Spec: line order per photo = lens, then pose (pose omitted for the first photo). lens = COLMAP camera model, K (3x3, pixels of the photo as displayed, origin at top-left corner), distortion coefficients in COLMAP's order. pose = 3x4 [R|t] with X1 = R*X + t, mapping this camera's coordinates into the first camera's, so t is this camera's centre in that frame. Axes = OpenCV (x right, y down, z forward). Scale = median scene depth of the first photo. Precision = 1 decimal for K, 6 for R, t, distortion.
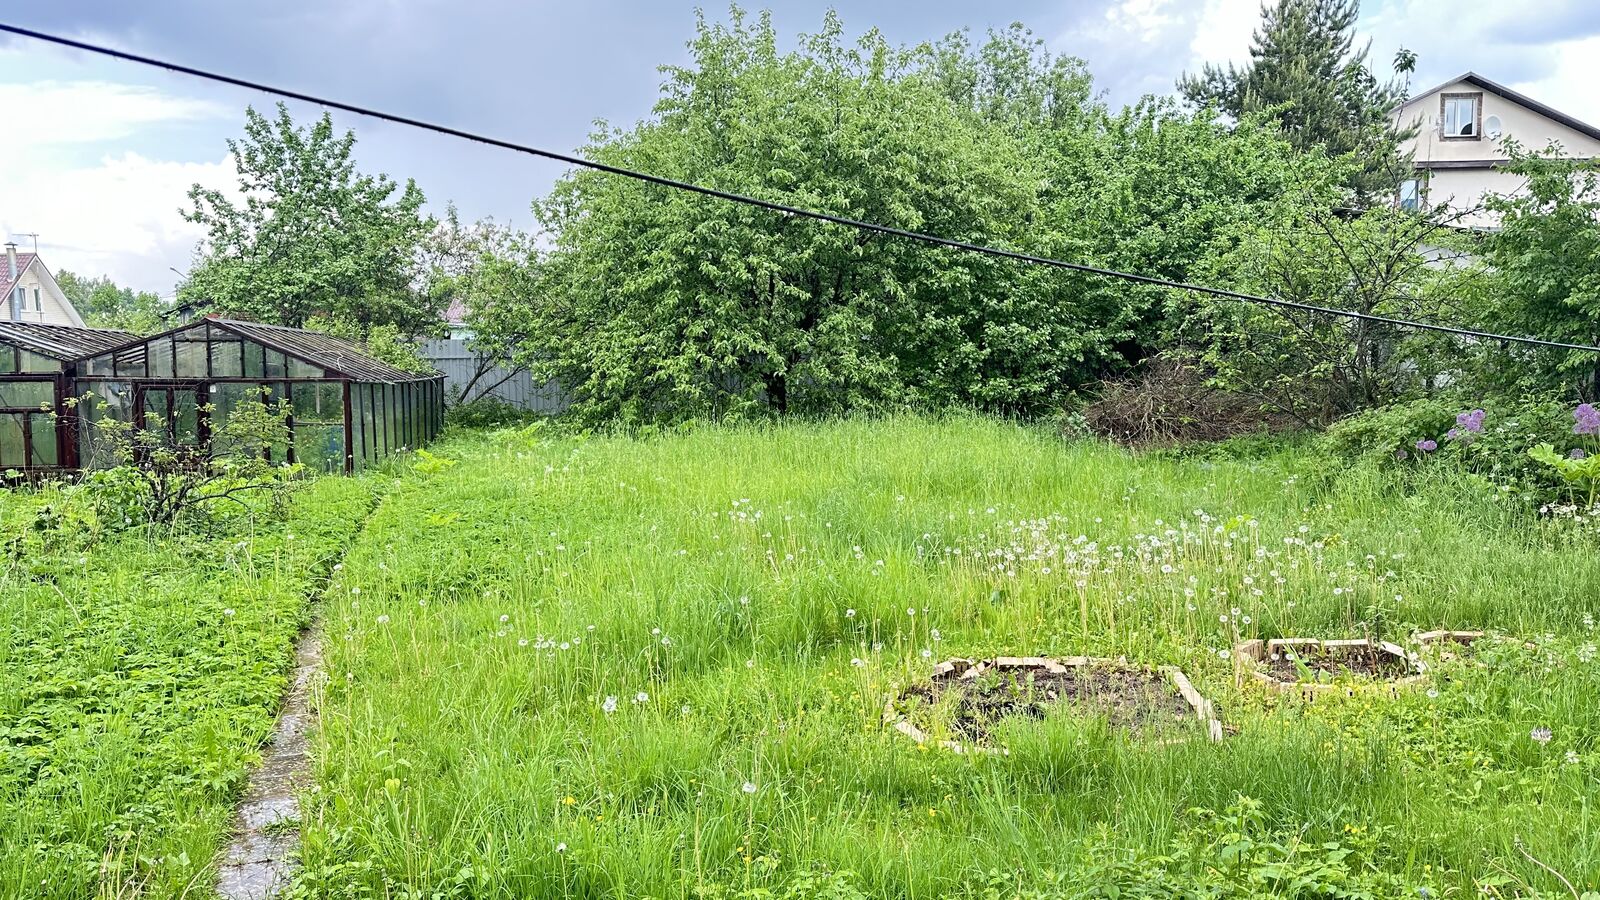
lens RADIAL K [[1118.1, 0, 801.4], [0, 1118.1, 449.8], [0, 0, 1]] dist [0.056049, -0.065751]
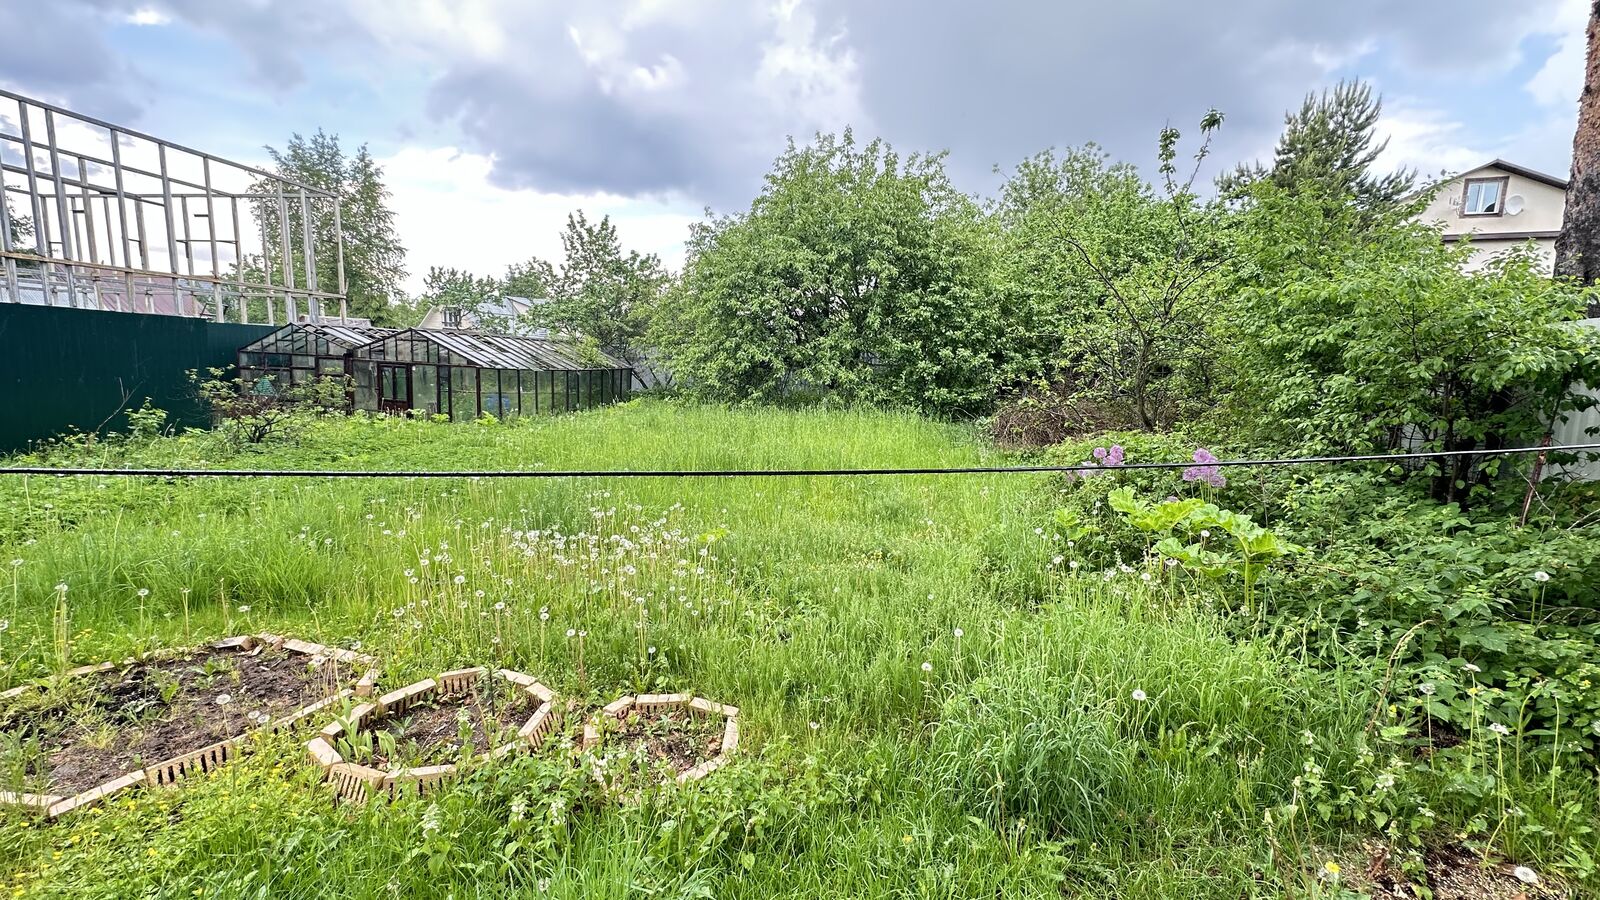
lens RADIAL K [[637.0, 0, 797.8], [0, 637.0, 449.2], [0, 0, 1]] dist [-0.003446, 0.001524]
pose [[0.941171, 0.086606, -0.326644, 0.264146], [-0.071356, 0.995739, 0.058407, -0.021287], [0.330311, -0.031663, 0.943341, 0.195363]]
